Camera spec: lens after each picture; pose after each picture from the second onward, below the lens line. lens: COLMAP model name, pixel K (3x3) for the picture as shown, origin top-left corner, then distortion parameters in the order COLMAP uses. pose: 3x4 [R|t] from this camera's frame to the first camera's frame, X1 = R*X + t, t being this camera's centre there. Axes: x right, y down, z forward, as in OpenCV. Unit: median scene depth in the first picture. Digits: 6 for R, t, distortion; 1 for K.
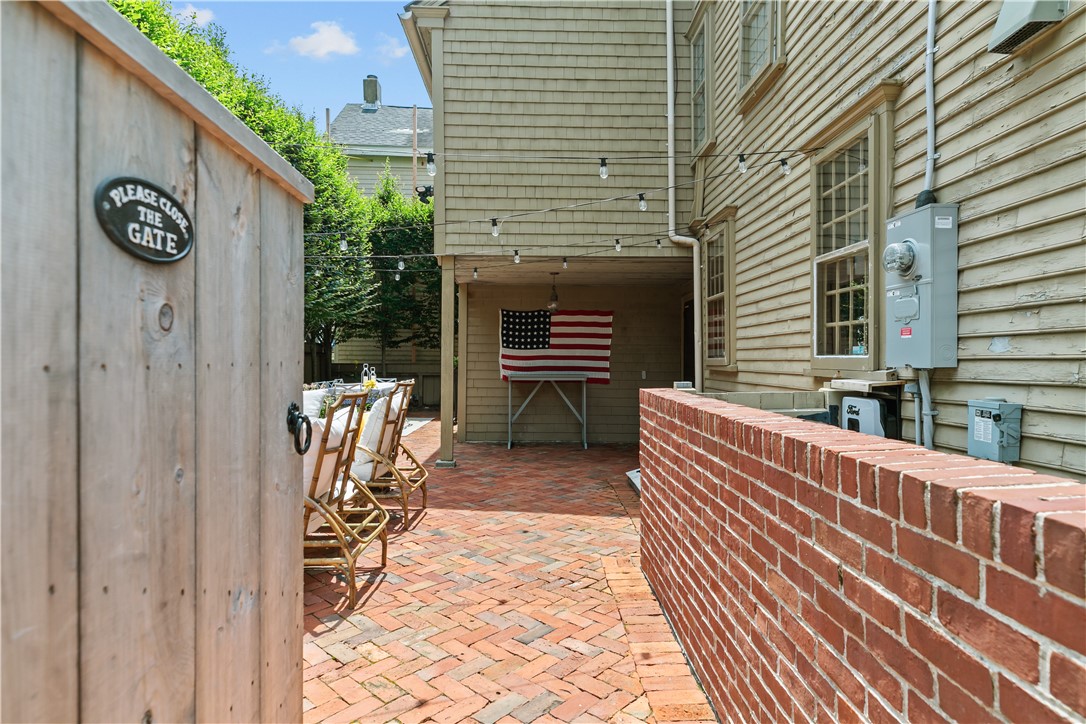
lens RADIAL K [[596.3, 0, 543.0], [0, 596.3, 362.0], [0, 0, 1]] dist [0.015353, 0.000249]
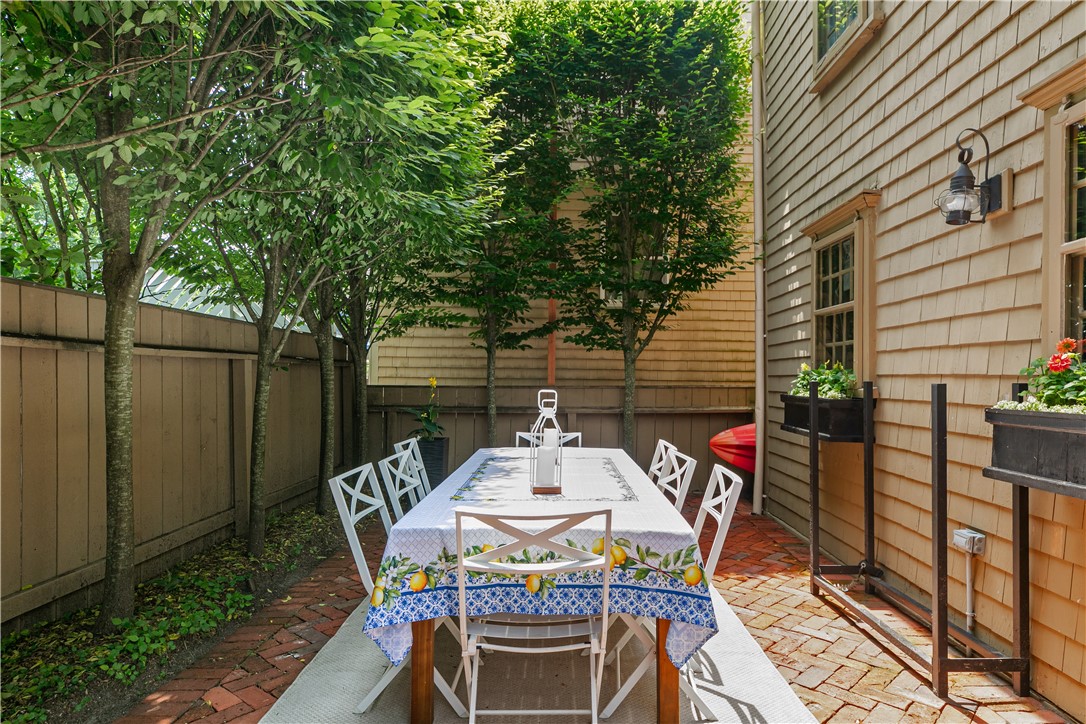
lens RADIAL K [[659.2, 0, 588.3], [0, 659.2, 378.4], [0, 0, 1]] dist [0.001217, 0.000157]
pose [[0.999853, -0.000901, 0.017120, -0.343566], [0.001013, 0.999978, -0.006553, 0.000803], [-0.017114, 0.006570, 0.999832, 0.886576]]
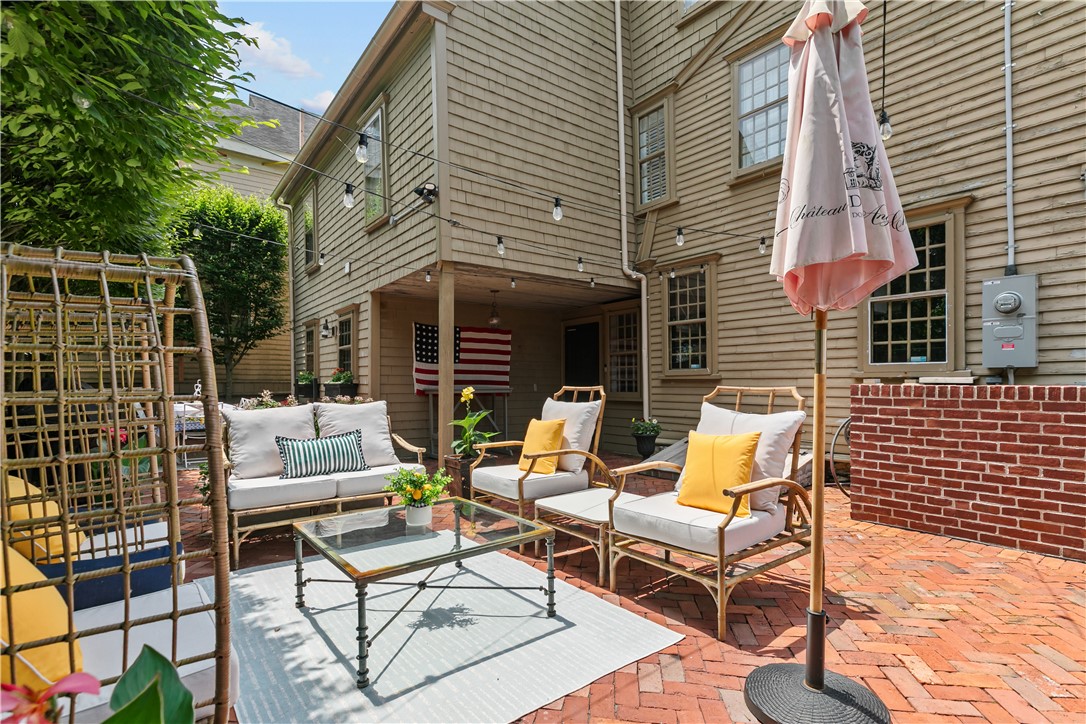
lens RADIAL K [[522.0, 0, 554.0], [0, 522.0, 386.1], [0, 0, 1]] dist [-0.002142, -0.000418]
pose [[0.806692, -0.008566, 0.590911, -0.393961], [0.007033, 0.999963, 0.004894, 0.014085], [-0.590931, 0.000208, 0.806722, 0.170212]]
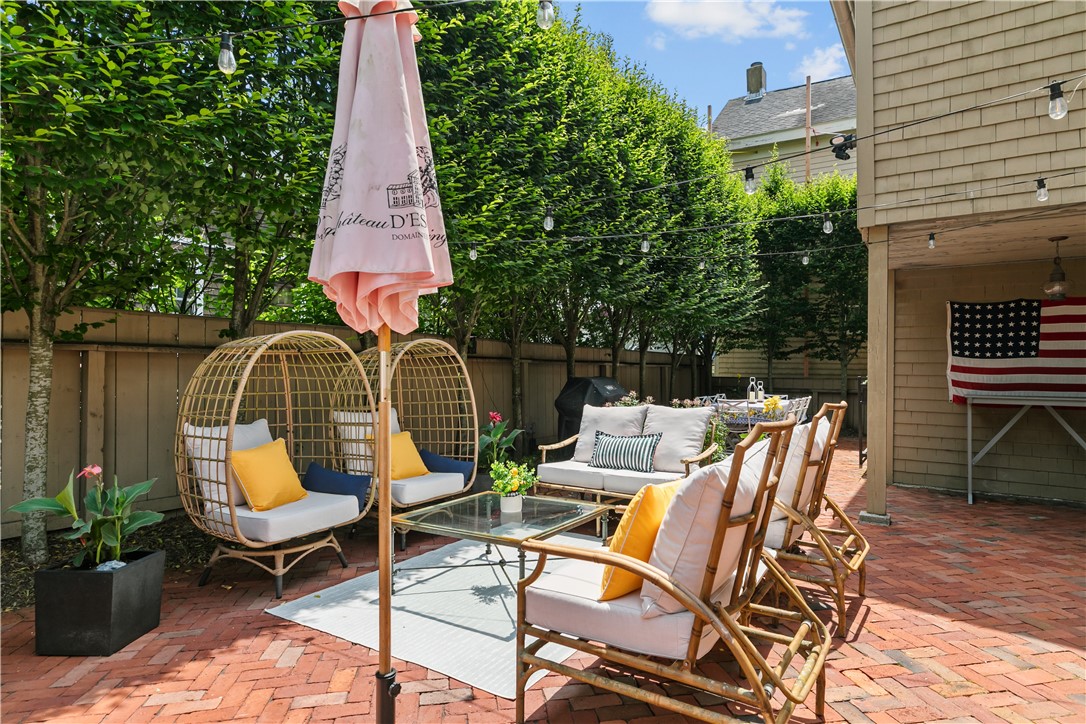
lens RADIAL K [[606.8, 0, 543.0], [0, 606.8, 362.0], [0, 0, 1]] dist [-0.001521, 0.000872]
pose [[0.822060, -0.003258, -0.569392, -0.057807], [-0.010548, 0.999725, -0.020949, 0.003066], [0.569303, 0.023228, 0.821799, 0.135335]]
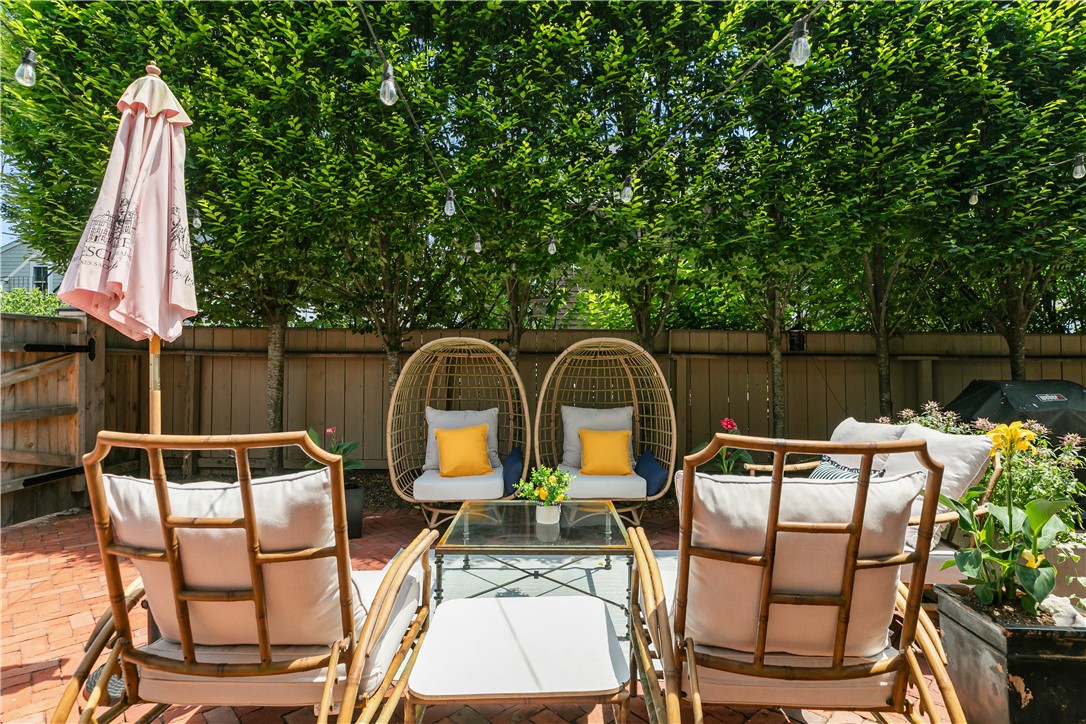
lens RADIAL K [[514.6, 0, 543.0], [0, 514.6, 362.0], [0, 0, 1]] dist [0.000342, 0.000027]
pose [[-0.031261, -0.016498, -0.999375, 0.007352], [-0.011033, 0.999809, -0.016160, 0.000598], [0.999450, 0.010520, -0.031437, 0.441836]]
